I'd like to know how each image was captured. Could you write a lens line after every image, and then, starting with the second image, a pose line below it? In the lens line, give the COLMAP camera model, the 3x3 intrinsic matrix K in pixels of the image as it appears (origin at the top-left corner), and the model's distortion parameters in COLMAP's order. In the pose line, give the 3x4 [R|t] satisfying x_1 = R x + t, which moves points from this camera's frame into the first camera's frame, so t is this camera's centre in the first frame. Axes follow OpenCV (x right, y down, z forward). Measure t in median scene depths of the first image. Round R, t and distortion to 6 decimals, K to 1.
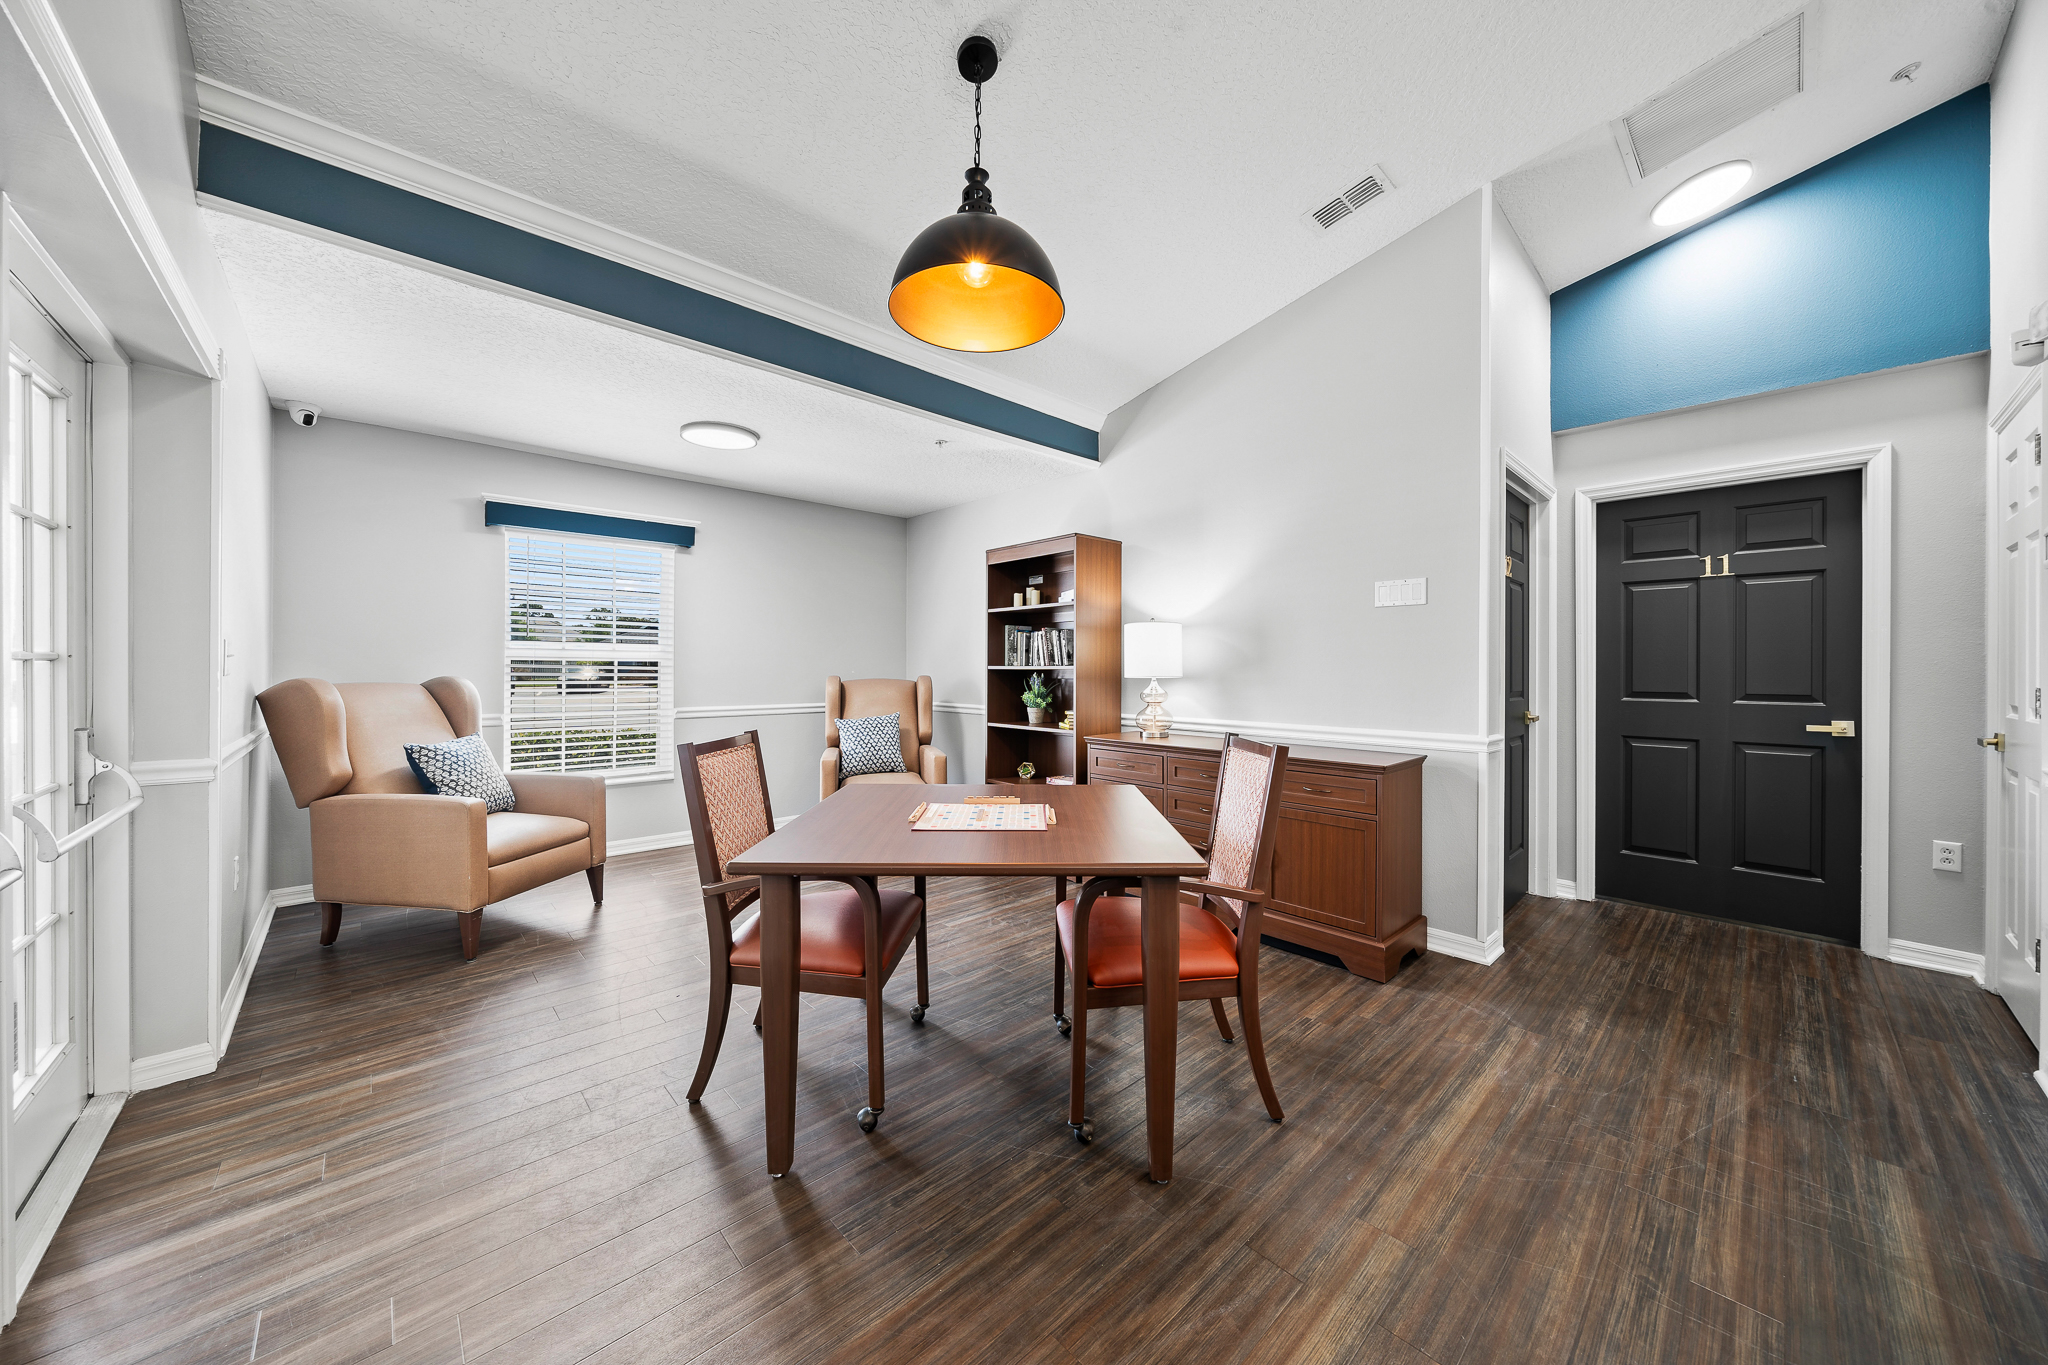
lens RADIAL K [[708.3, 0, 1022.8], [0, 708.3, 666.9], [0, 0, 1]] dist [-0.007084, -0.000048]
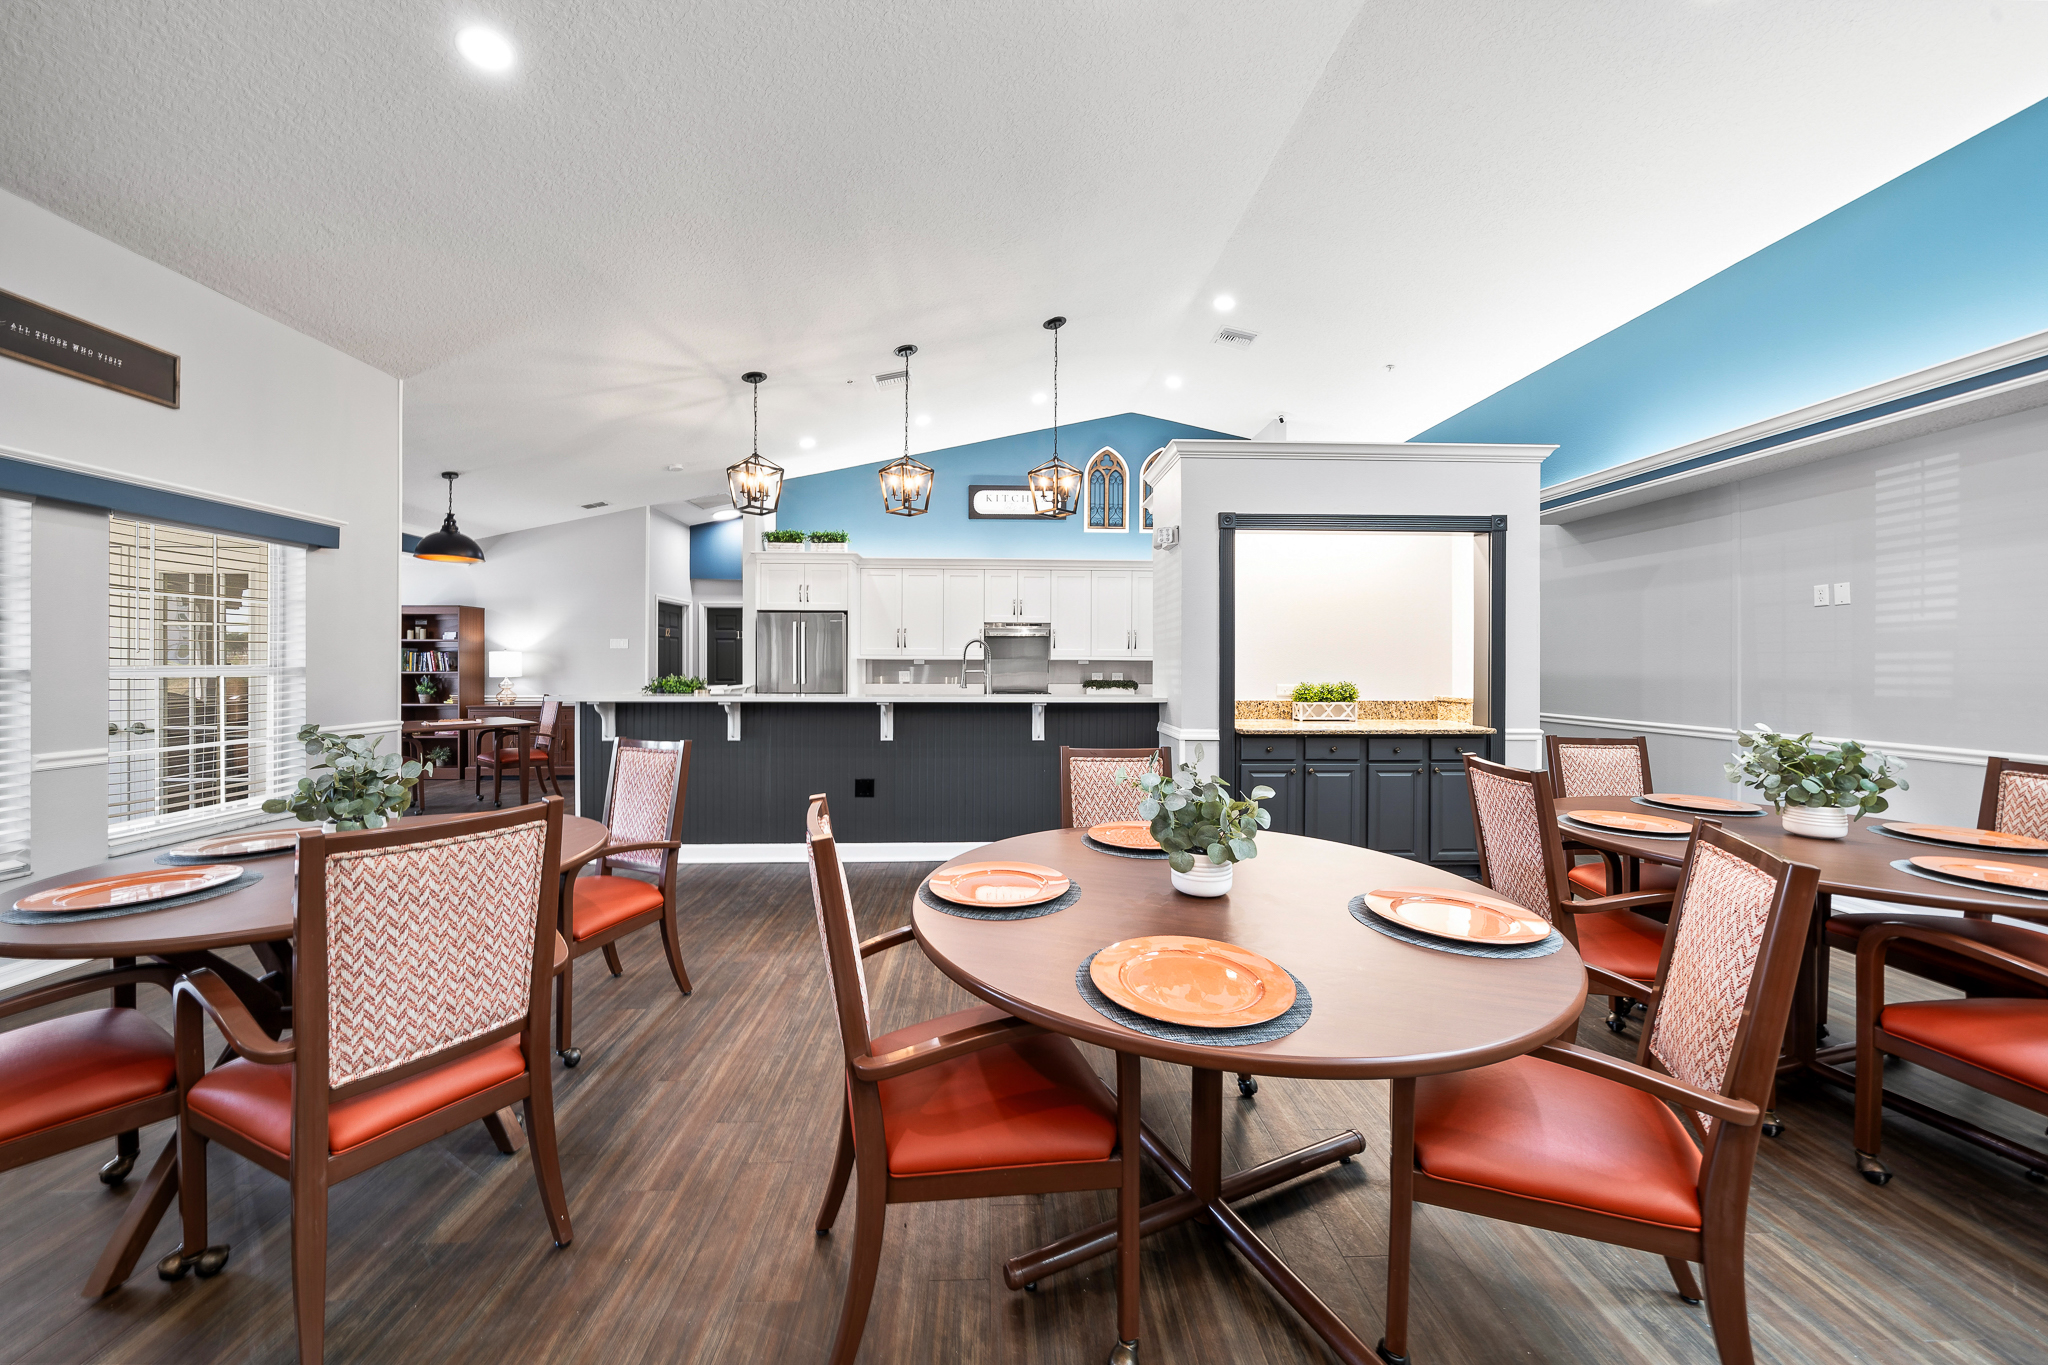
lens RADIAL K [[708.3, 0, 1028.5], [0, 708.3, 665.5], [0, 0, 1]] dist [-0.007084, -0.000048]
pose [[0.643138, 0.001009, 0.765750, -0.398495], [-0.000534, 0.999999, -0.000869, -0.016701], [-0.765750, 0.000150, 0.643138, -1.463878]]
